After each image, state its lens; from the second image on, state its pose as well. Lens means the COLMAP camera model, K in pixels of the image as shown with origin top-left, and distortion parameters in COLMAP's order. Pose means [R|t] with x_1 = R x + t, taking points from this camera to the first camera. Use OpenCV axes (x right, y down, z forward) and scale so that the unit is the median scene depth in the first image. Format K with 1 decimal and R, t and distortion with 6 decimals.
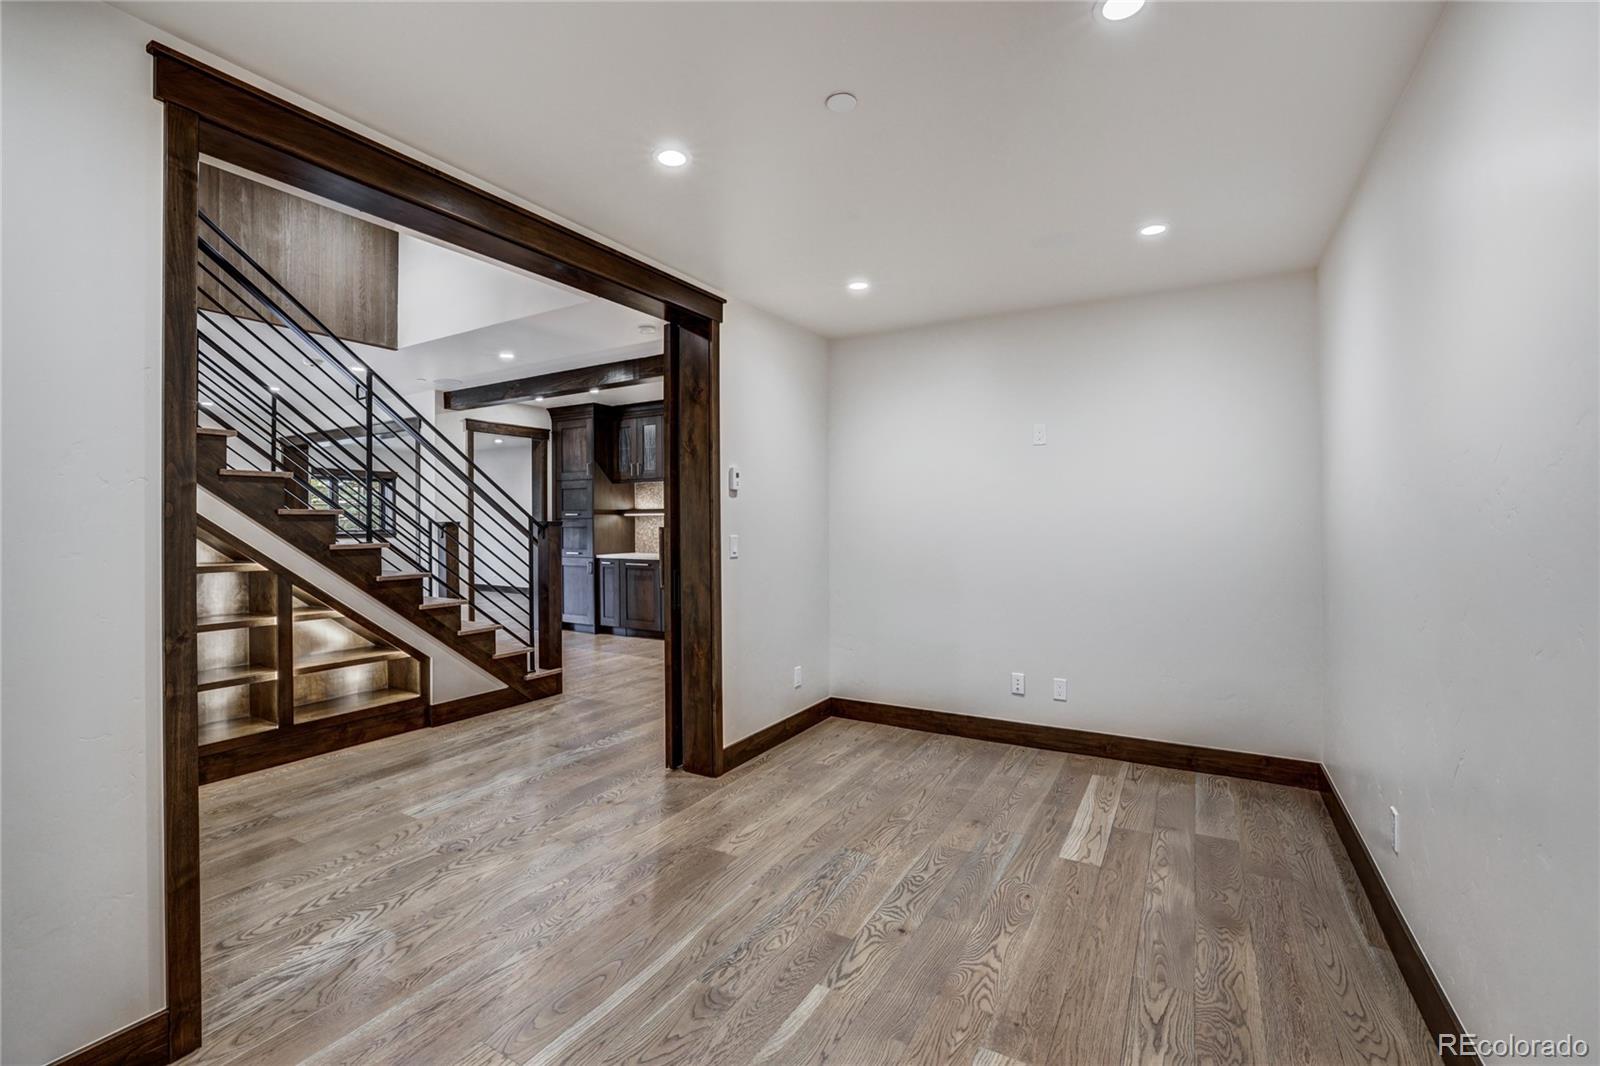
lens RADIAL K [[694.9, 0, 793.2], [0, 694.9, 530.6], [0, 0, 1]] dist [-0.008873, 0.000649]
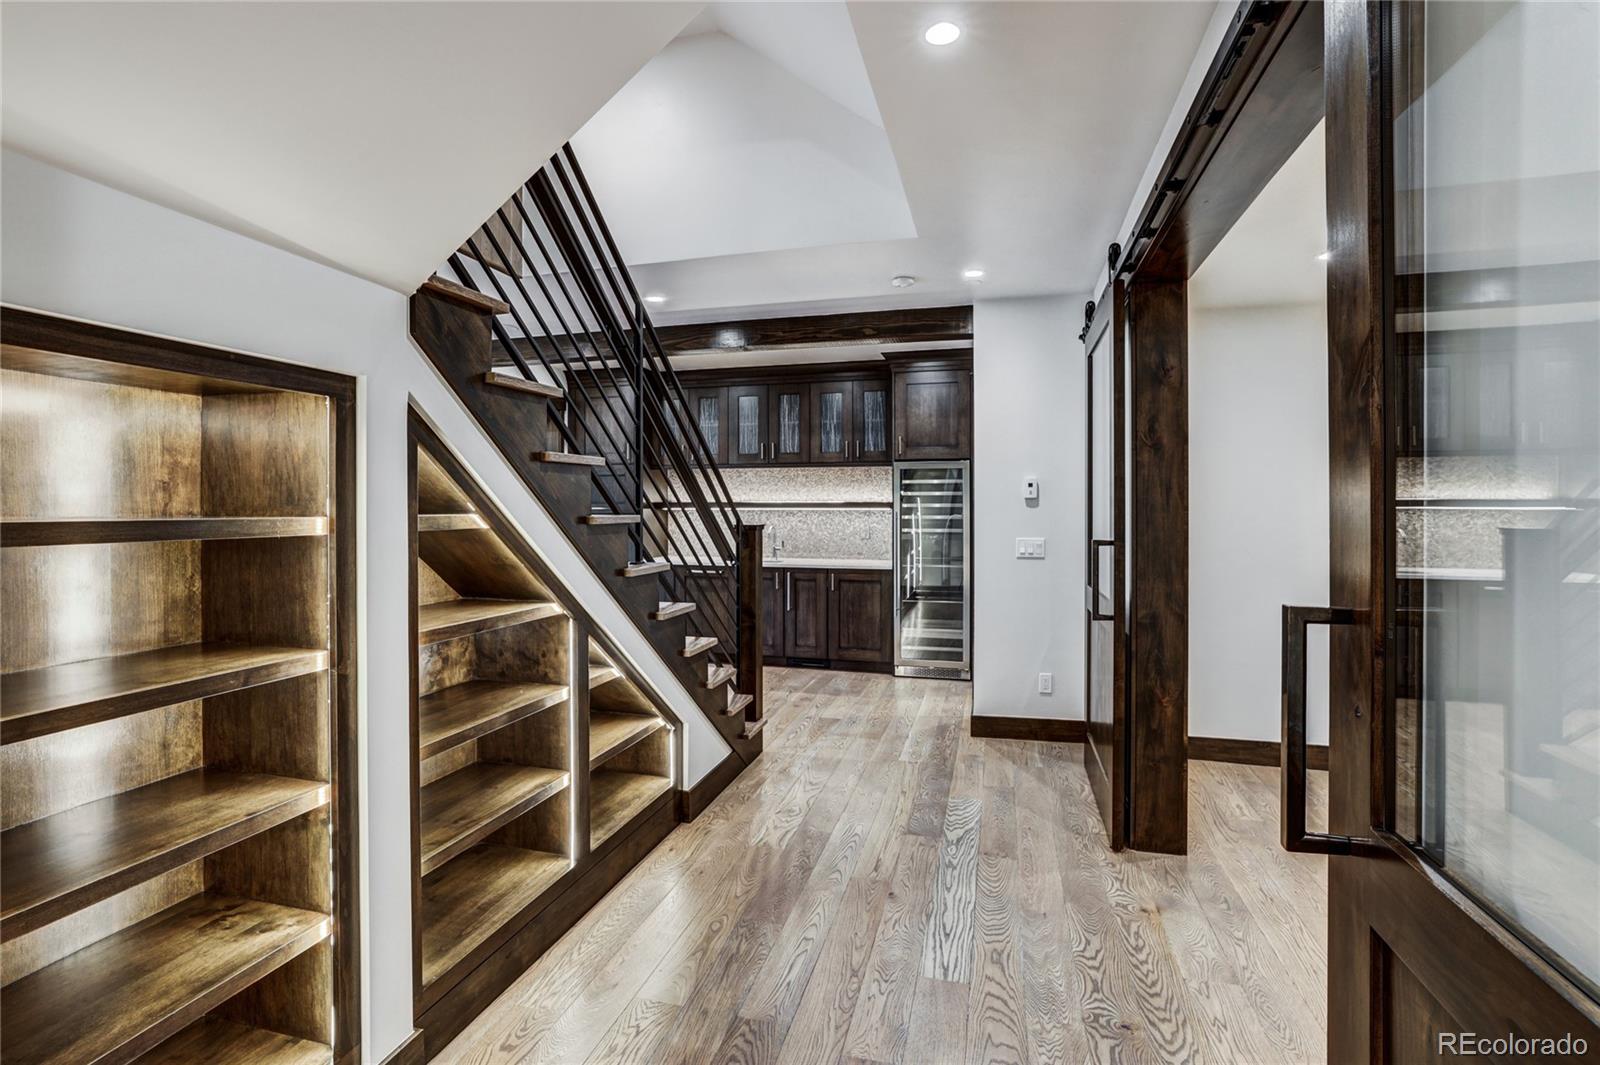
lens RADIAL K [[743.1, 0, 806.4], [0, 743.1, 521.7], [0, 0, 1]] dist [-0.006448, -0.000272]
pose [[0.958988, 0.002007, 0.283439, -0.765120], [-0.001663, 0.999998, -0.001453, -0.024796], [-0.283442, 0.000922, 0.958989, 0.303836]]
